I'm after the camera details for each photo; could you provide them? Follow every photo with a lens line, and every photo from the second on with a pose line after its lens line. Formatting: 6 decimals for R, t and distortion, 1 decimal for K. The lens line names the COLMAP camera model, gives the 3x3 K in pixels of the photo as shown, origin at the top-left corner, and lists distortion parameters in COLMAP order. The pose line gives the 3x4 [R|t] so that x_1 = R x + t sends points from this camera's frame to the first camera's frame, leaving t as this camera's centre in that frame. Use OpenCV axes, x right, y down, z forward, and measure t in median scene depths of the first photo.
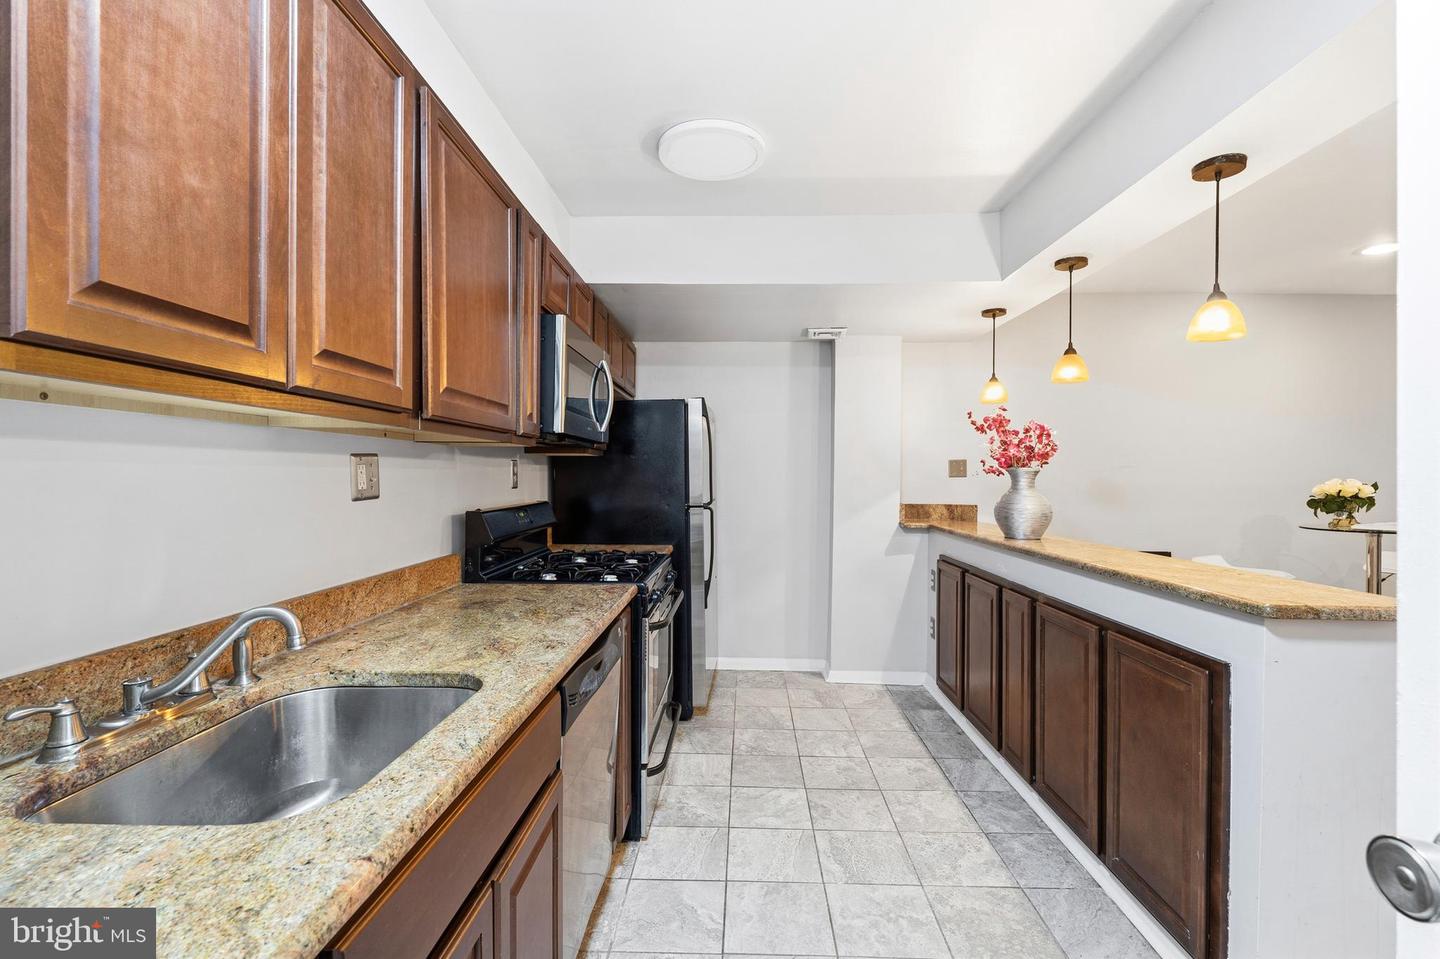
lens RADIAL K [[641.2, 0, 719.4], [0, 641.2, 477.9], [0, 0, 1]] dist [0.002167, 0.000074]
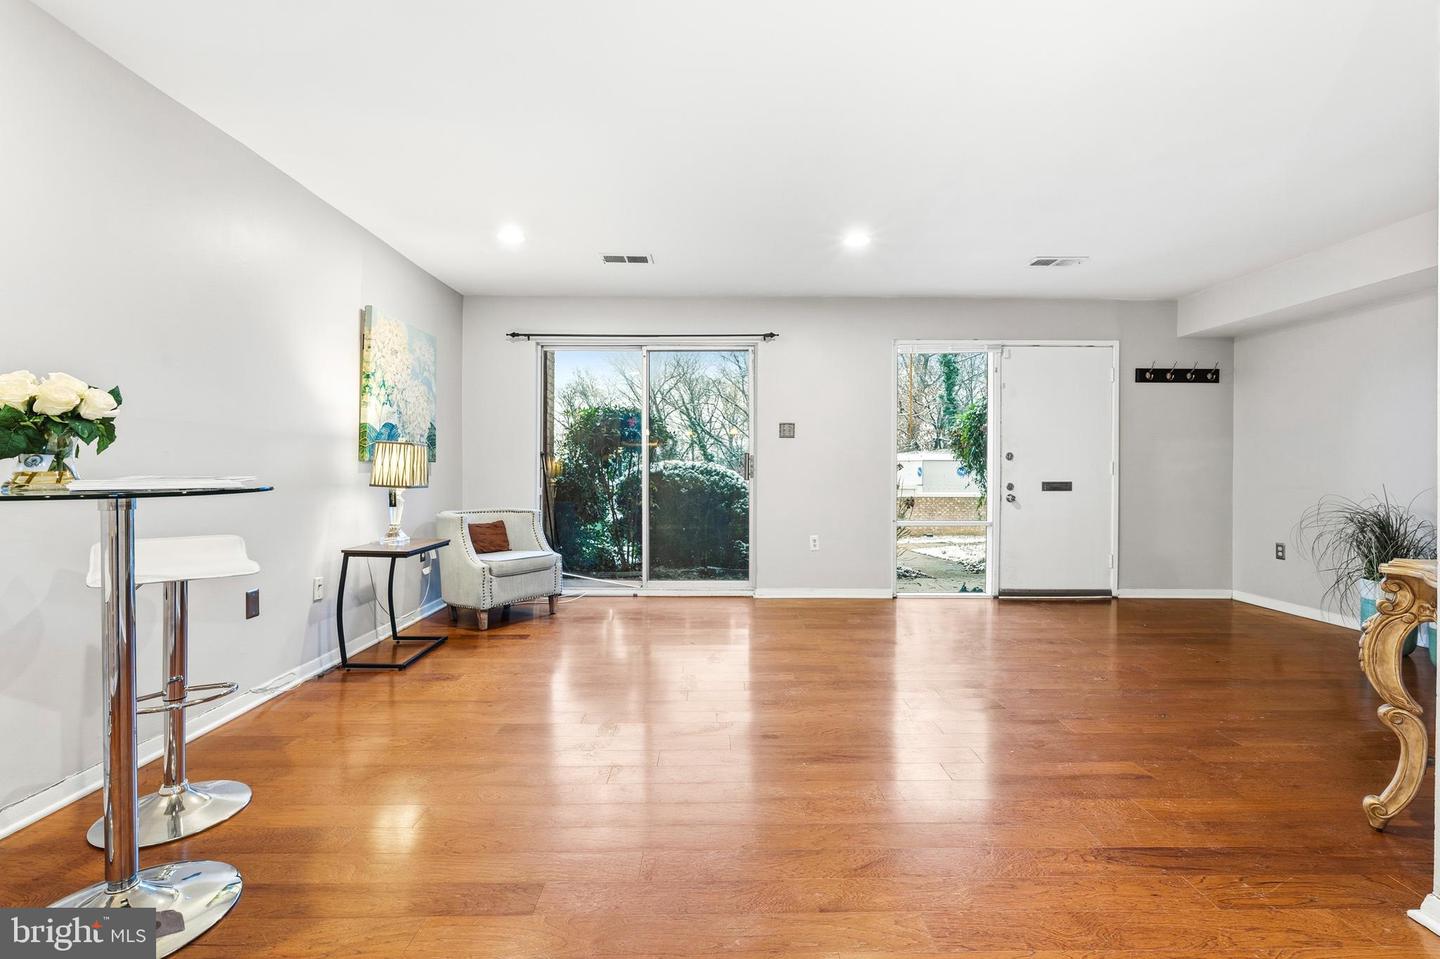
lens RADIAL K [[641.2, 0, 717.1], [0, 641.2, 472.7], [0, 0, 1]] dist [0.002167, 0.000074]
pose [[-0.023050, -0.002498, 0.999731, 0.564315], [0.001883, 0.999995, 0.002542, 0.065844], [-0.999733, 0.001941, -0.023045, 0.592276]]
